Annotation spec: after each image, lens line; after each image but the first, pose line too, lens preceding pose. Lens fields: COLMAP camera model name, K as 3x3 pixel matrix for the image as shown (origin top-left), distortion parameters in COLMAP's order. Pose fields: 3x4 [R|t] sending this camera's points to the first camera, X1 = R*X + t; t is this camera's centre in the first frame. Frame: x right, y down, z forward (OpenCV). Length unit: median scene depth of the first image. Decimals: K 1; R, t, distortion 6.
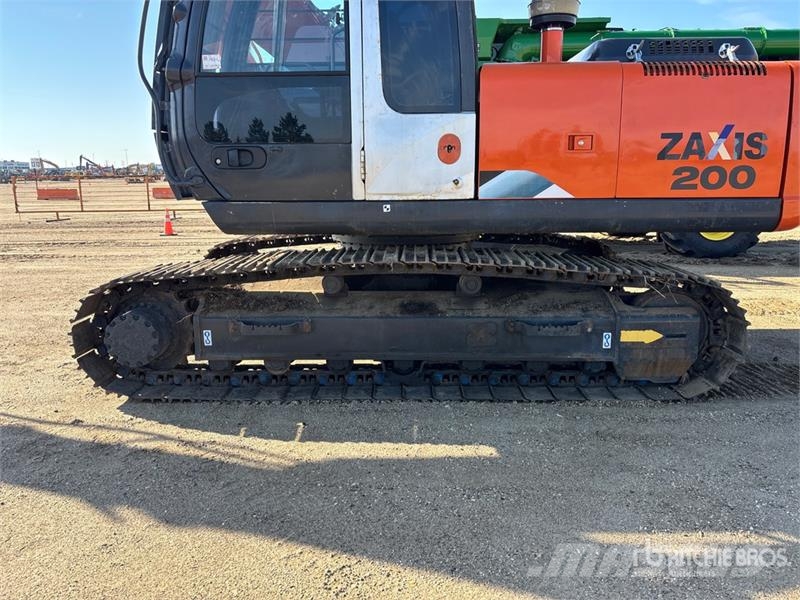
lens RADIAL K [[578.3, 0, 400.0], [0, 578.3, 300.0], [0, 0, 1]] dist [0.042329, -0.045967]
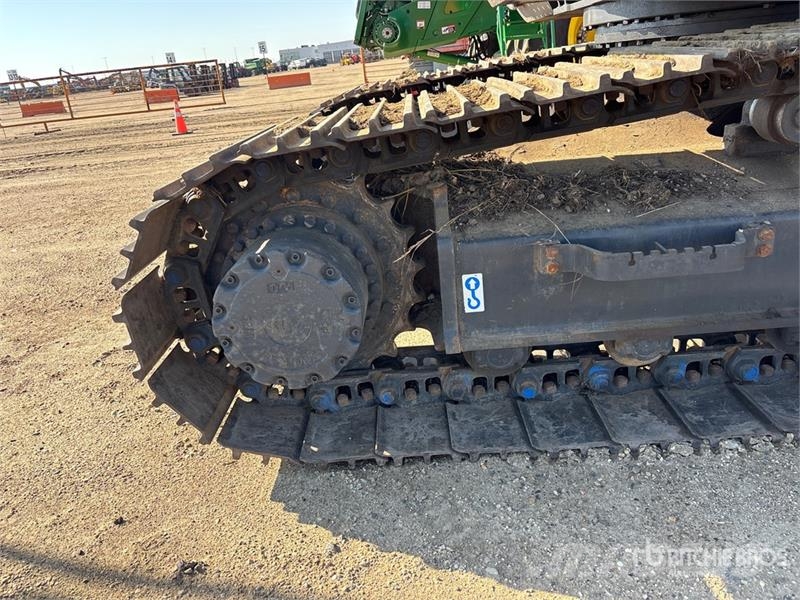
lens RADIAL K [[578.3, 0, 400.0], [0, 578.3, 300.0], [0, 0, 1]] dist [0.042329, -0.045967]
pose [[0.996085, -0.084605, -0.025621, -0.364702], [0.087819, 0.980224, 0.177339, -0.001673], [0.010111, -0.178894, 0.983816, 0.619547]]
